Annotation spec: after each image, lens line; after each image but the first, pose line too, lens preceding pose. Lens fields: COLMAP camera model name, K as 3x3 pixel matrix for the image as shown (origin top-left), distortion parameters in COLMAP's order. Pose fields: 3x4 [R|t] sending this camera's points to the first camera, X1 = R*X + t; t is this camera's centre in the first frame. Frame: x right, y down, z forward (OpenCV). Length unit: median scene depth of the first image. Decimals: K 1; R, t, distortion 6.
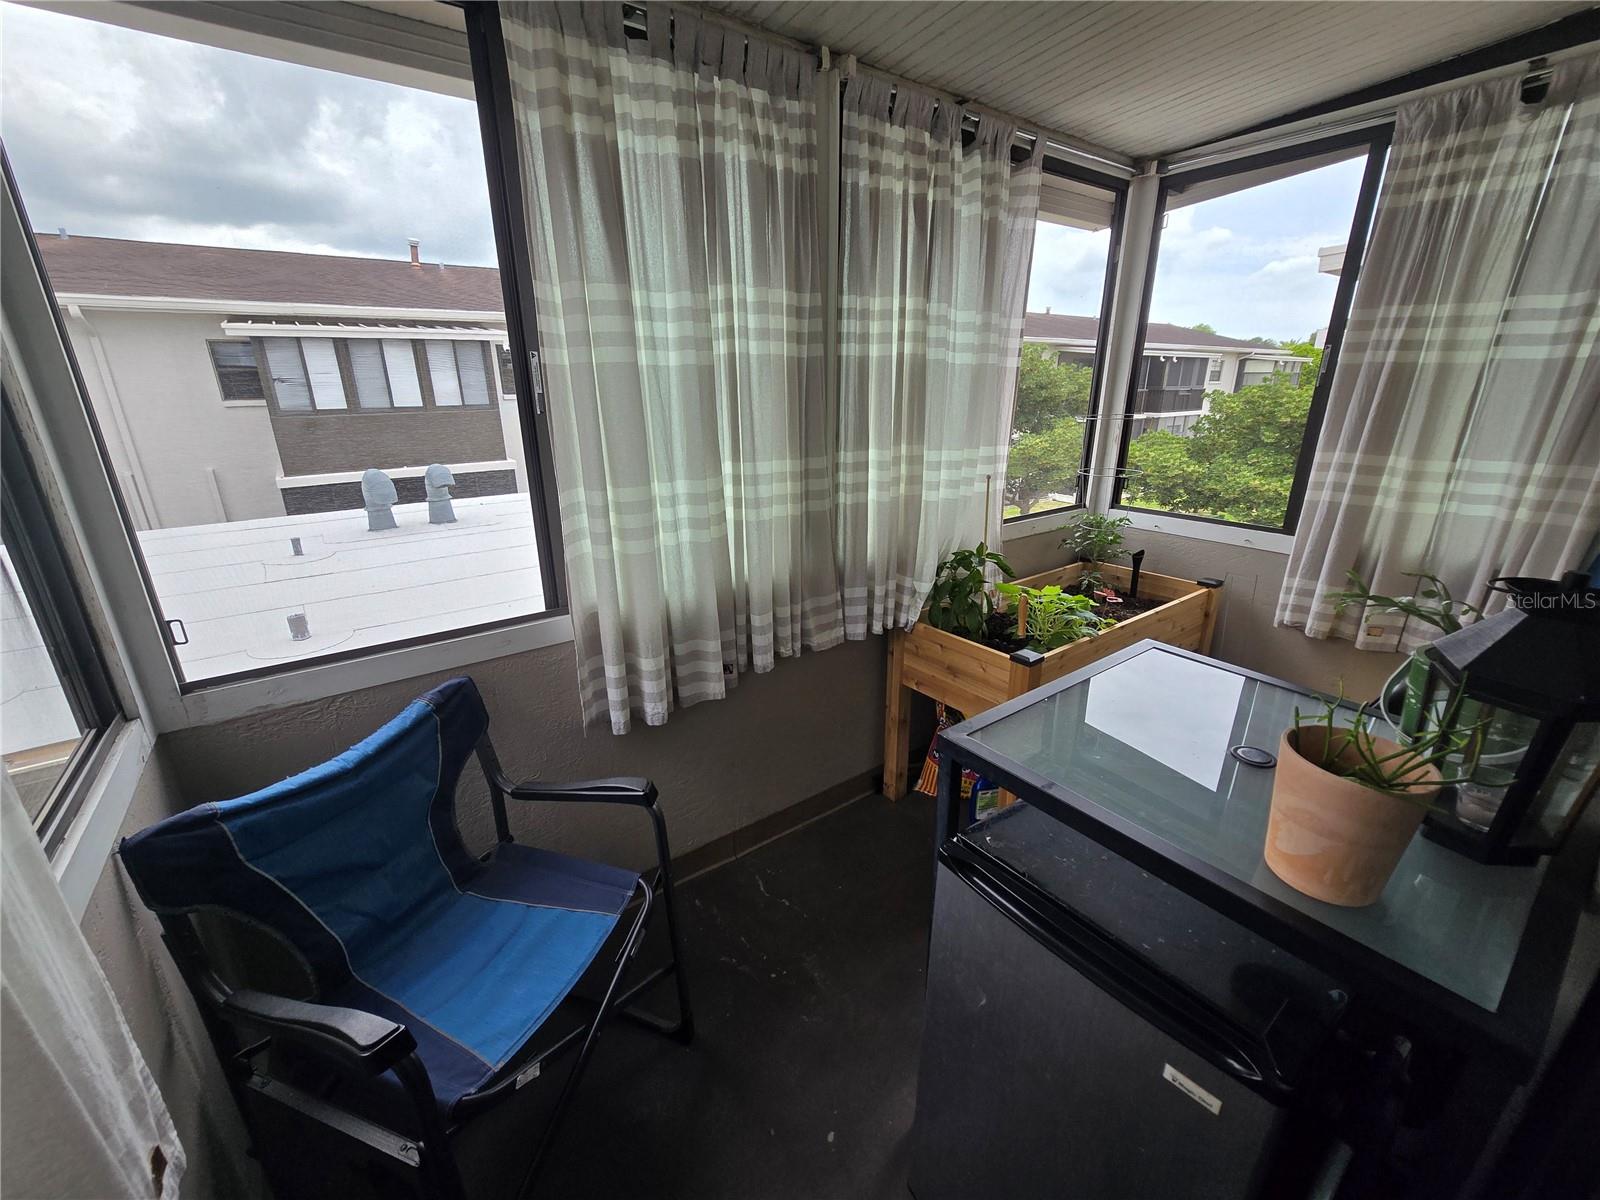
lens RADIAL K [[659.3, 0, 797.1], [0, 659.3, 605.7], [0, 0, 1]] dist [-0.008794, 0.003291]
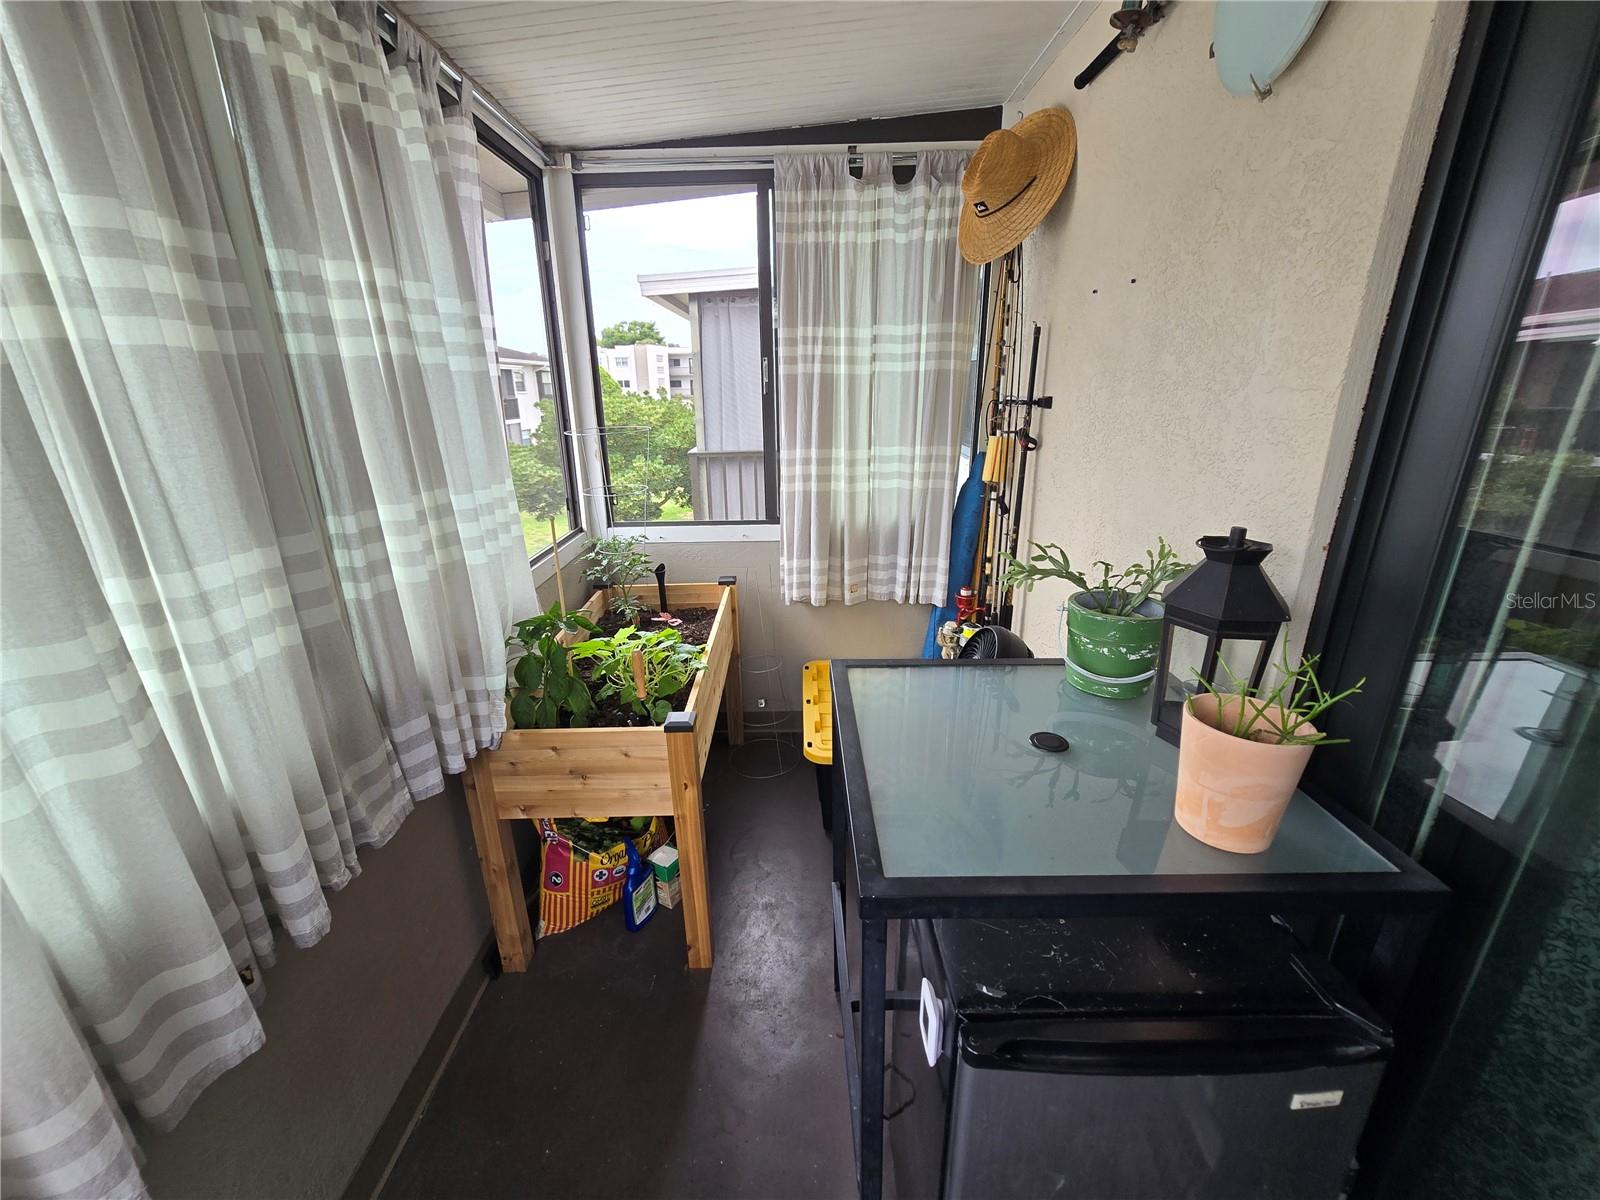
lens RADIAL K [[659.3, 0, 799.5], [0, 659.3, 603.3], [0, 0, 1]] dist [-0.008794, 0.003291]
pose [[0.588660, -0.258389, 0.765973, -0.151838], [0.272508, 0.955507, 0.112899, -0.108996], [-0.761065, 0.142275, 0.632881, 0.310451]]
